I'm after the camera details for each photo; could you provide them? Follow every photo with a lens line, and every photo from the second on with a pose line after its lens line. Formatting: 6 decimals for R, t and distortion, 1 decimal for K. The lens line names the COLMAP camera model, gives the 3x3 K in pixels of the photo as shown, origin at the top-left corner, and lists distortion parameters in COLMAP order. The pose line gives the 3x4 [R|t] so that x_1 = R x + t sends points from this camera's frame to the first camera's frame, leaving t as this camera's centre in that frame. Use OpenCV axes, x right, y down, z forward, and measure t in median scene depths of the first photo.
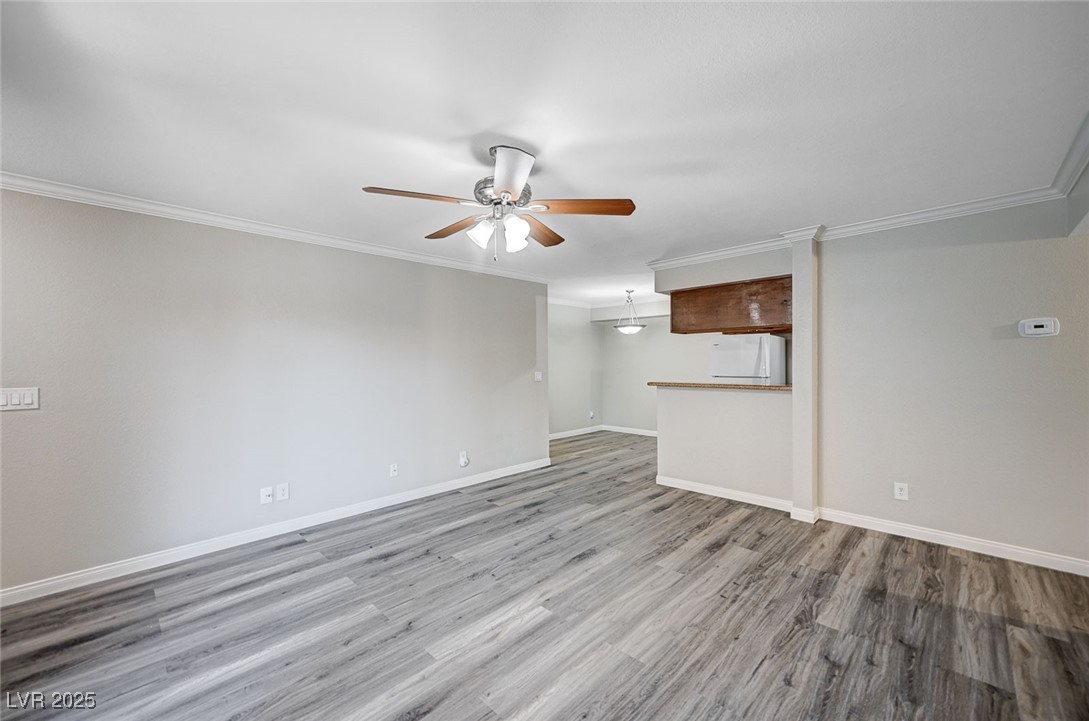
lens RADIAL K [[432.0, 0, 545.0], [0, 432.0, 361.8], [0, 0, 1]] dist [0.001787, 0.000276]
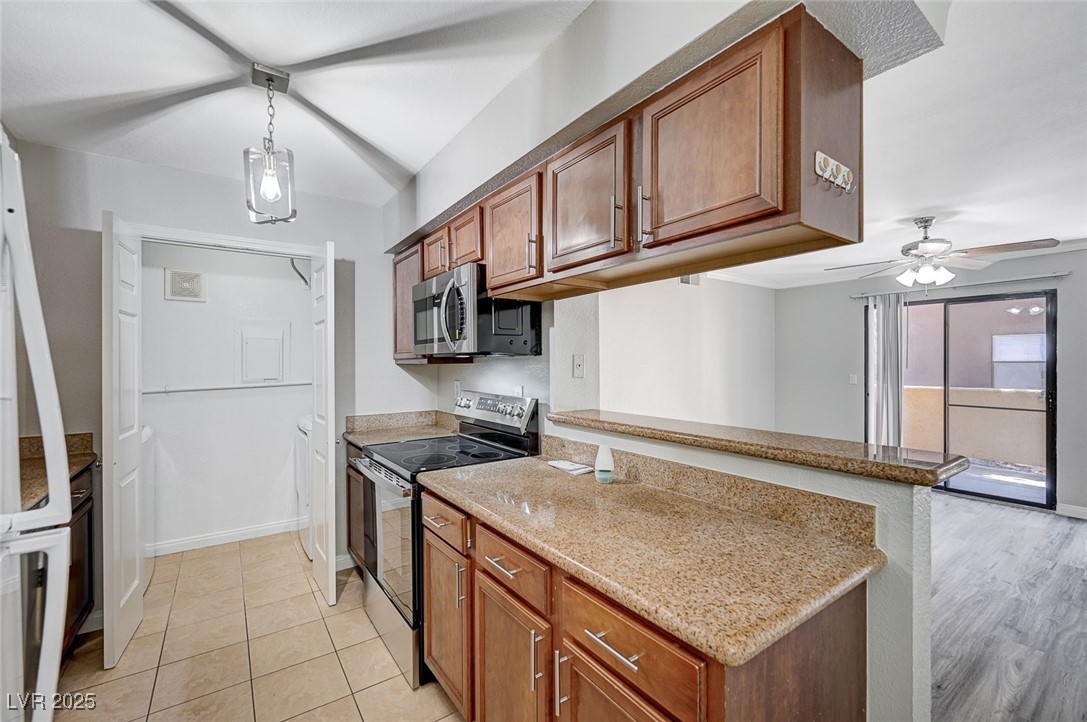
lens RADIAL K [[465.6, 0, 551.9], [0, 465.6, 362.2], [0, 0, 1]] dist [-0.003655, 0.000976]
pose [[-0.986536, 0.013624, 0.162974, 0.720142], [0.013539, 0.999907, -0.001632, -0.015726], [-0.162981, 0.000597, -0.986629, 2.205226]]
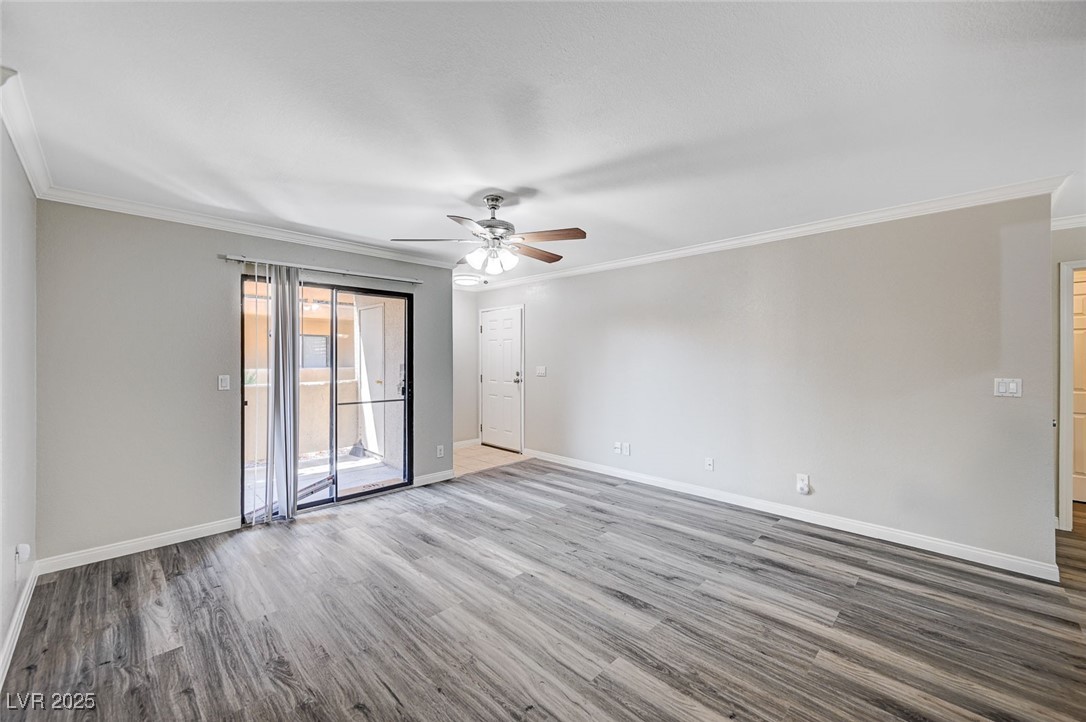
lens RADIAL K [[430.8, 0, 539.1], [0, 430.8, 352.8], [0, 0, 1]] dist [0.001787, 0.000276]
pose [[-0.012469, 0.001058, -0.999922, 0.981524], [-0.000159, 0.999999, 0.001060, -0.012386], [0.999922, 0.000172, -0.012469, 0.925060]]
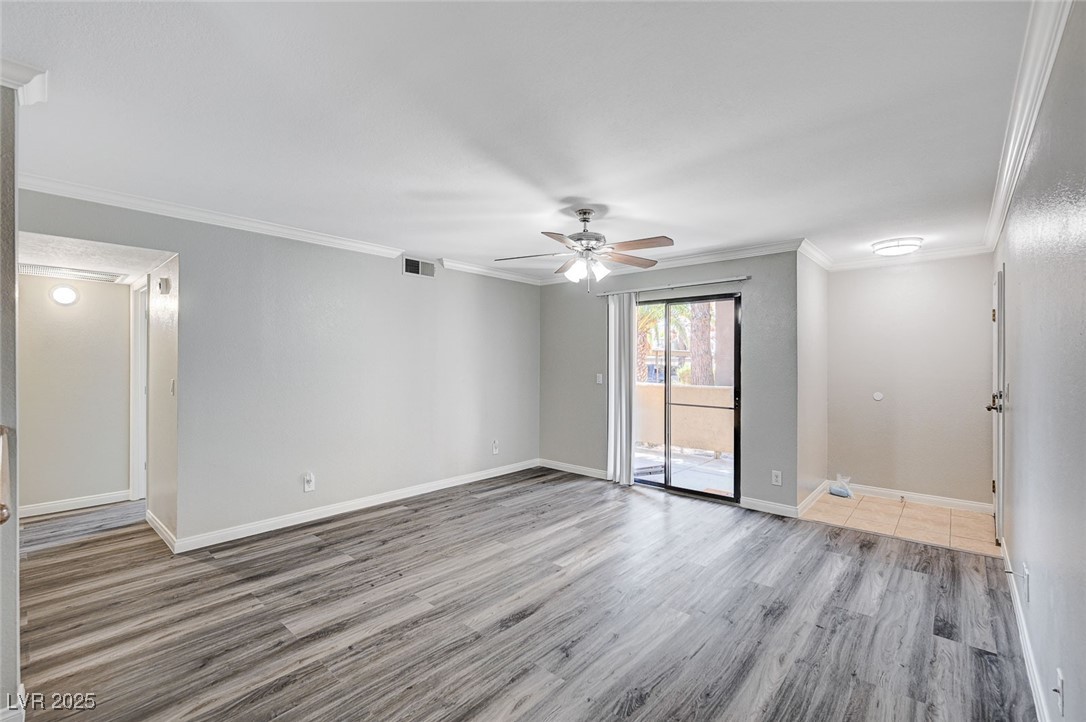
lens RADIAL K [[465.2, 0, 543.8], [0, 465.2, 360.2], [0, 0, 1]] dist [-0.003655, 0.000976]
pose [[-0.998775, 0.005538, -0.049170, 0.090320], [0.005569, 0.999984, -0.000477, -0.005697], [0.049166, -0.000750, -0.998790, 1.998486]]
